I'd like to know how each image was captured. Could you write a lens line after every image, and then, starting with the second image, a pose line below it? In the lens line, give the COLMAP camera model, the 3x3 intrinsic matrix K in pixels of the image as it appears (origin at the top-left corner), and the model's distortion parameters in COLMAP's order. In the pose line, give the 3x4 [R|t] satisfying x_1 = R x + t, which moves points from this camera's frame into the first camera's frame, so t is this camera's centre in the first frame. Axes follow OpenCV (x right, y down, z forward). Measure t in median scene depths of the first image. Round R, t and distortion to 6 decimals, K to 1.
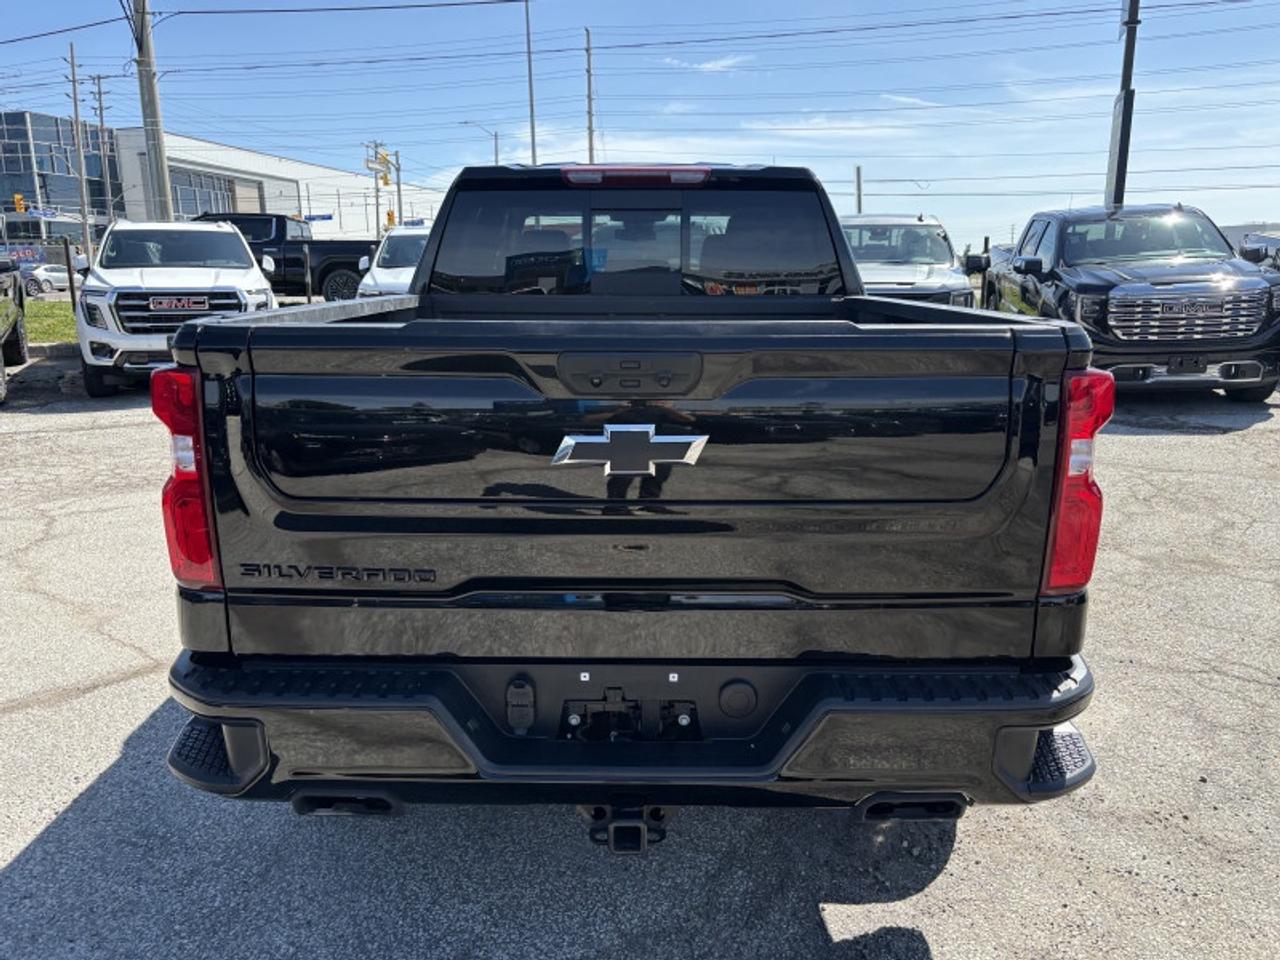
lens RADIAL K [[983.1, 0, 632.4], [0, 983.1, 480.0], [0, 0, 1]] dist [0.042260, -0.036960]
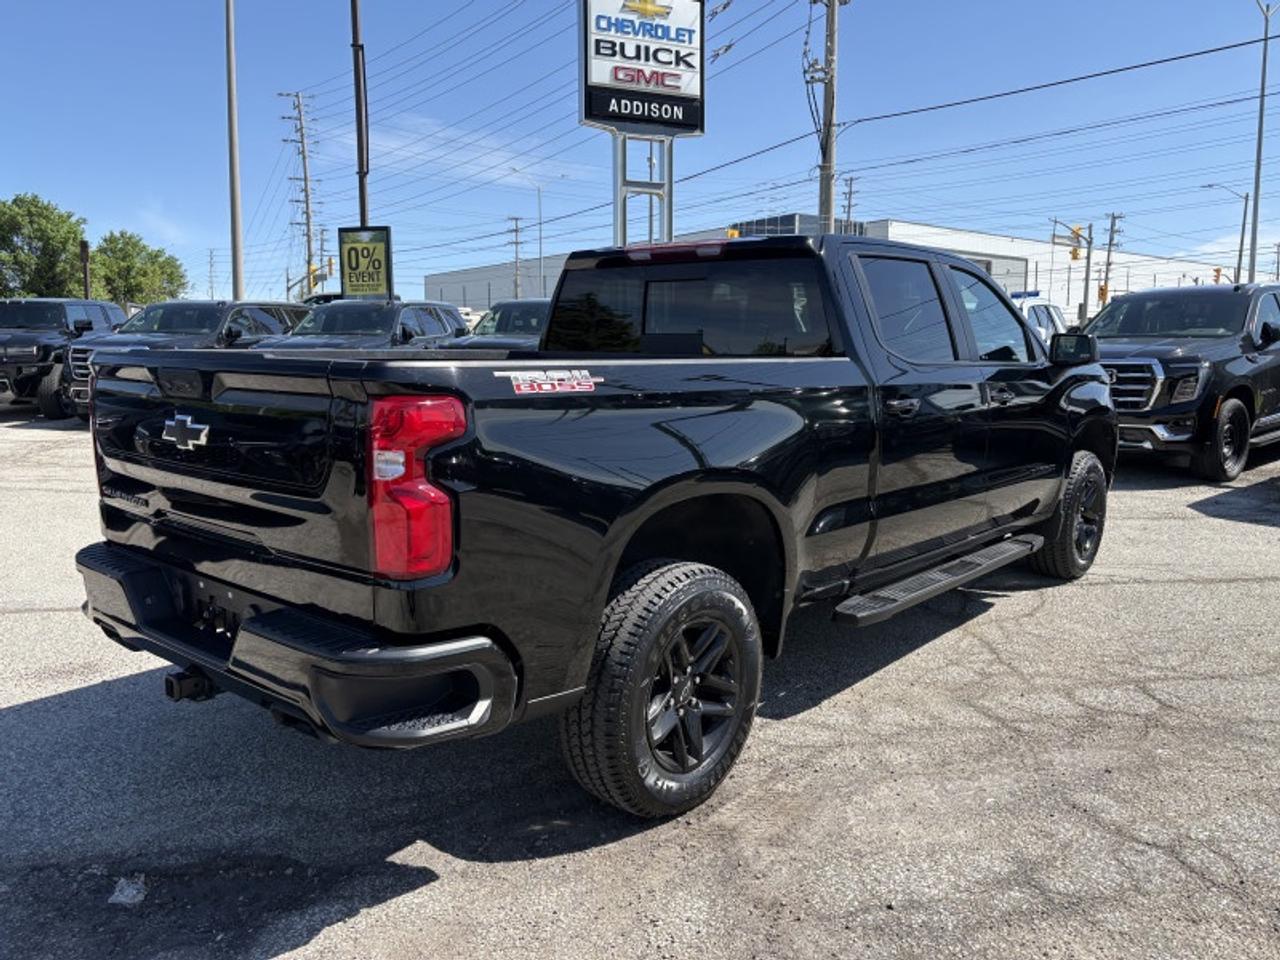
lens RADIAL K [[983.1, 0, 642.9], [0, 983.1, 460.5], [0, 0, 1]] dist [0.042260, -0.036960]
pose [[0.769417, 0.088649, -0.632565, 0.105773], [-0.147536, 0.988208, -0.040965, -0.001946], [0.621474, 0.124845, 0.773423, 0.016498]]
